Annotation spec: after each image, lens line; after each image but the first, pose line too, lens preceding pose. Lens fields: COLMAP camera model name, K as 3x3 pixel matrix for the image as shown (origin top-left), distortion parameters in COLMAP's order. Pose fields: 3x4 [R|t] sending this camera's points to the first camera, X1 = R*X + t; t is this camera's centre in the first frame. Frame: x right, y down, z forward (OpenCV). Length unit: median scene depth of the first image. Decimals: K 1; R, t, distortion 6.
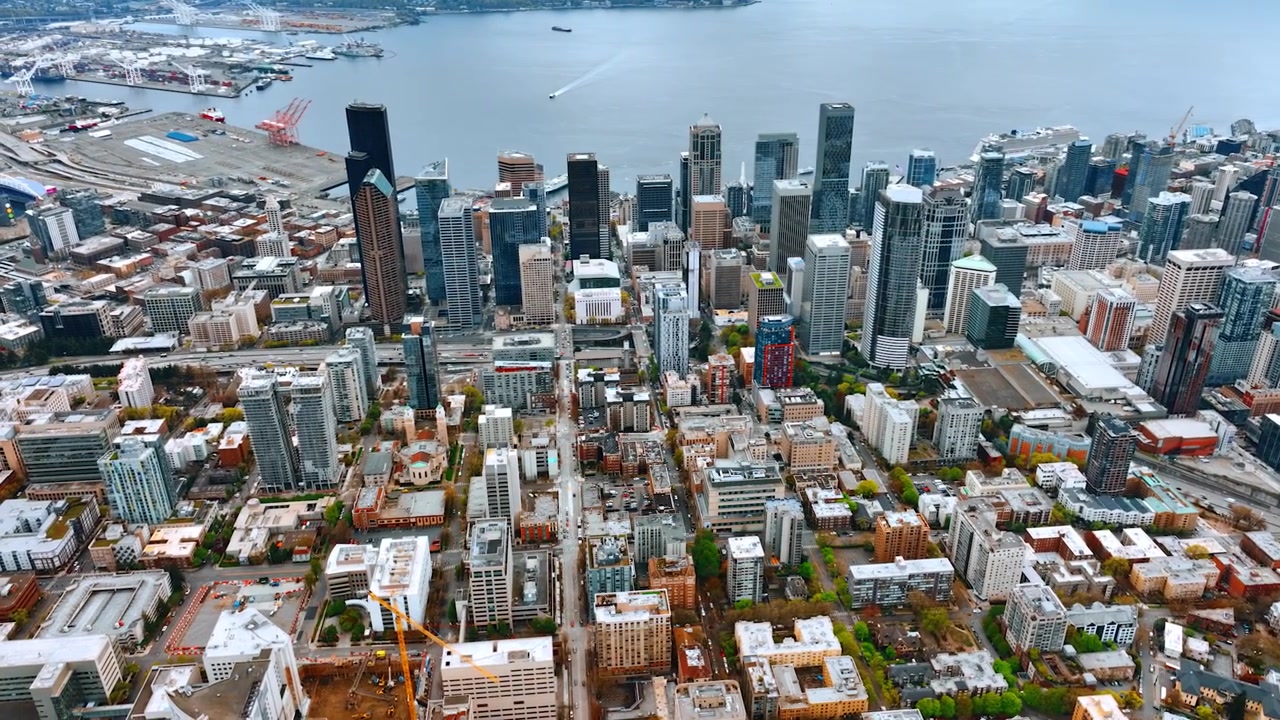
lens RADIAL K [[957.5, 0, 645.7], [0, 957.5, 357.3], [0, 0, 1]] dist [0.000077, 0.014254]
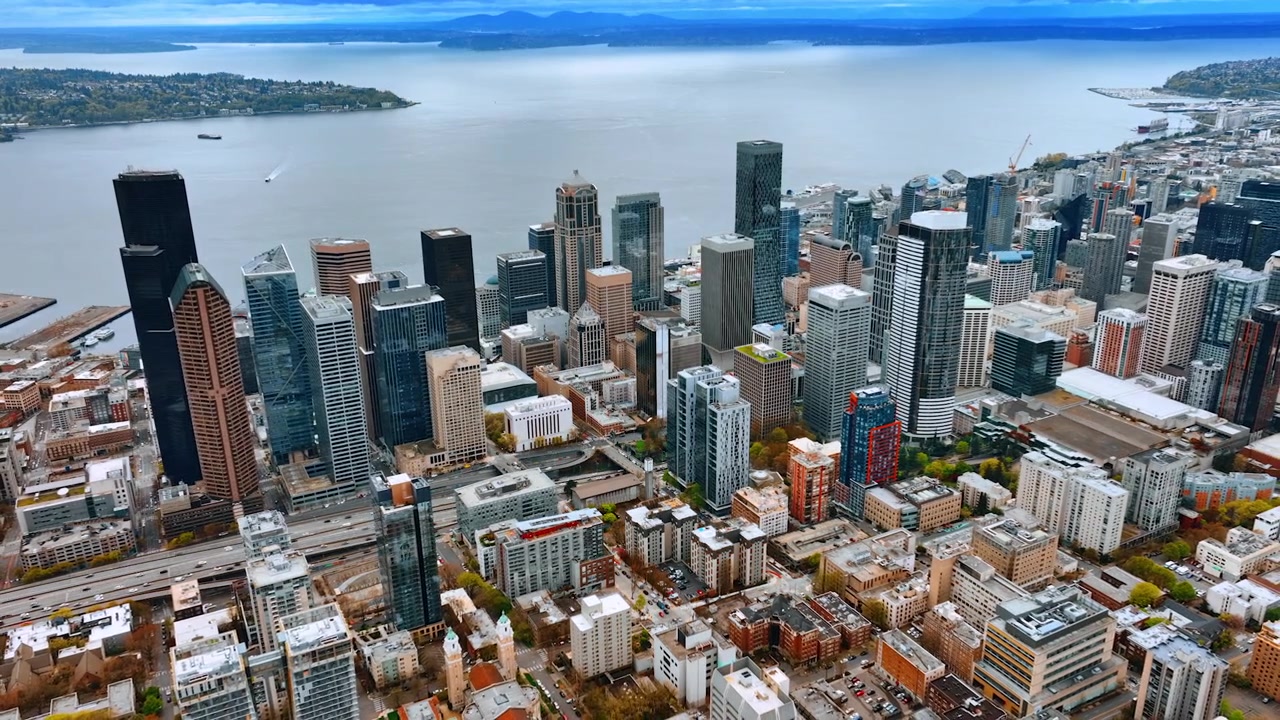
lens RADIAL K [[957.5, 0, 645.7], [0, 957.5, 357.3], [0, 0, 1]] dist [0.000077, 0.014254]
pose [[0.921393, -0.135090, 0.364396, -0.255902], [0.175136, 0.981368, -0.079024, -0.033613], [-0.346931, 0.136631, 0.927885, 0.323642]]
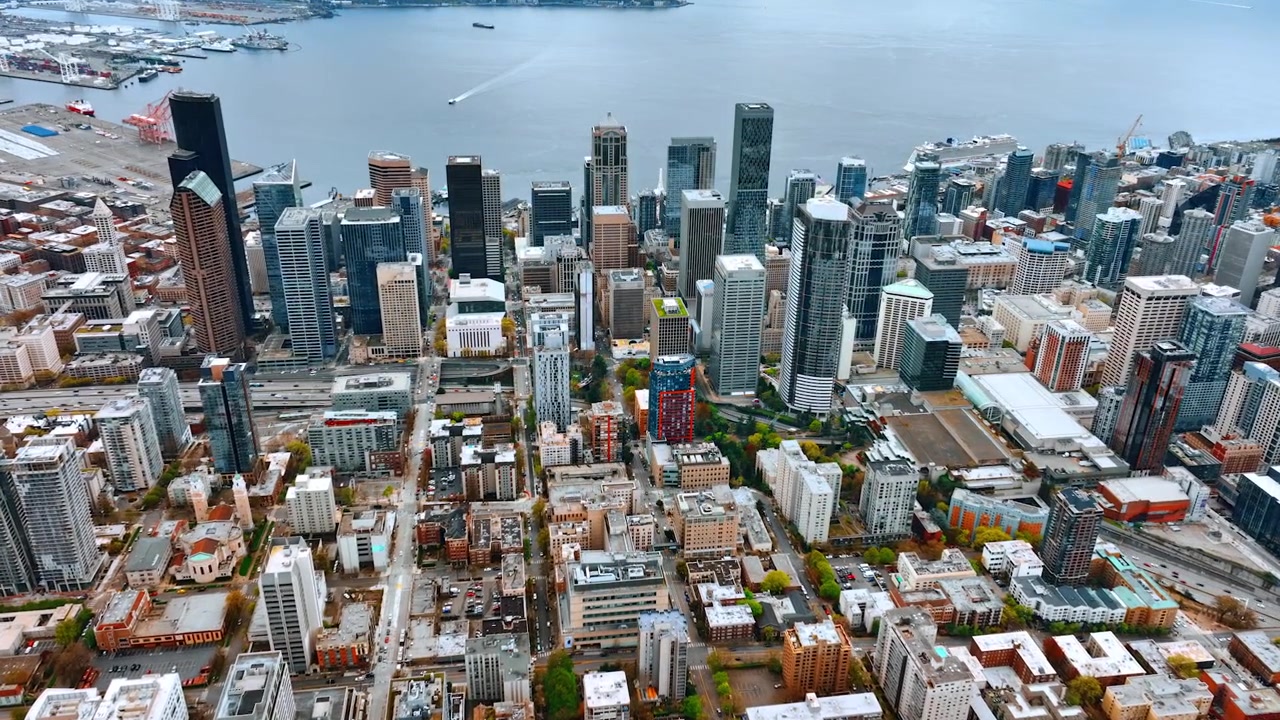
lens RADIAL K [[957.5, 0, 645.7], [0, 957.5, 357.3], [0, 0, 1]] dist [0.000077, 0.014254]
pose [[0.998032, 0.001249, 0.062696, 0.053524], [-0.000964, 0.999989, -0.004575, -0.033553], [-0.062701, 0.004505, 0.998022, 0.155651]]
